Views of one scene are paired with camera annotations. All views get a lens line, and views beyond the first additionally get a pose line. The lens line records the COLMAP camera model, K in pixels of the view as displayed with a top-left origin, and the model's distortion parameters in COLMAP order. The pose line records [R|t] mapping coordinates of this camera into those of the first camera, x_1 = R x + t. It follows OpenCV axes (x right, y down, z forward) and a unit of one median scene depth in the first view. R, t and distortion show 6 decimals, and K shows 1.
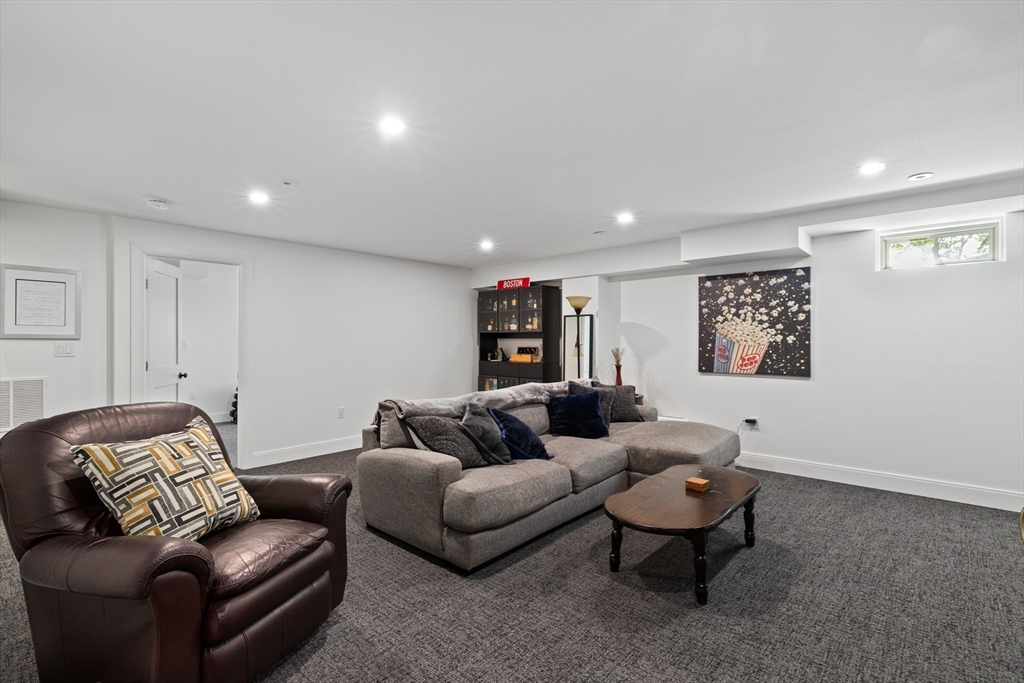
lens RADIAL K [[454.9, 0, 510.6], [0, 454.9, 341.6], [0, 0, 1]] dist [0.001582, -0.000324]
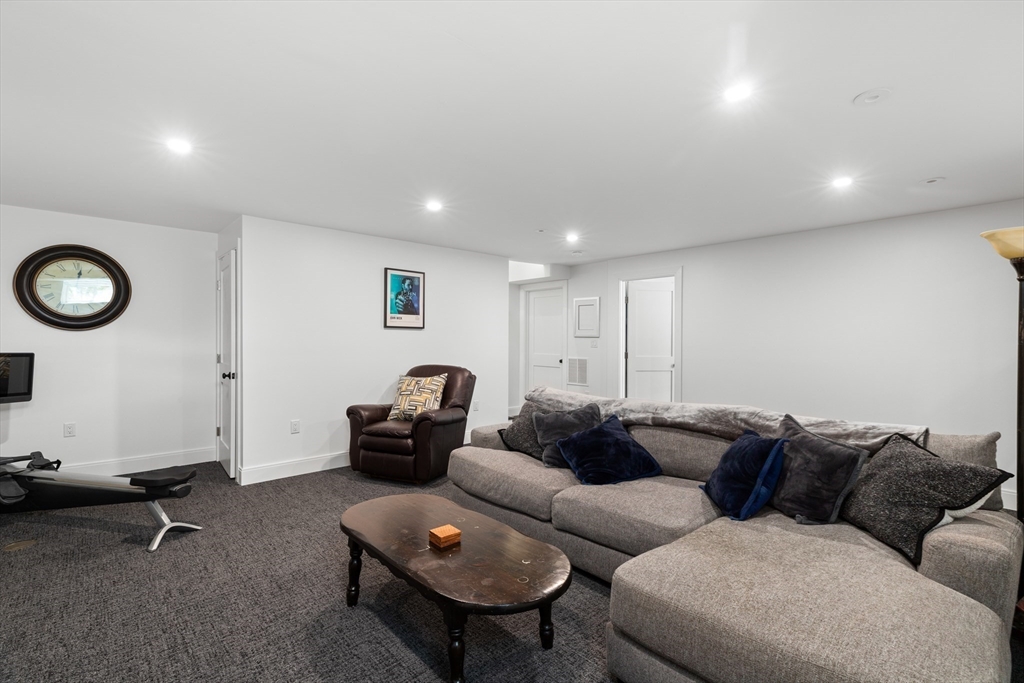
lens RADIAL K [[454.9, 0, 510.6], [0, 454.9, 341.6], [0, 0, 1]] dist [0.001582, -0.000324]
pose [[-0.059098, 0.009077, -0.998211, 1.405803], [-0.014405, 0.999847, 0.009945, -0.006273], [0.998148, 0.014967, -0.058958, 1.423924]]
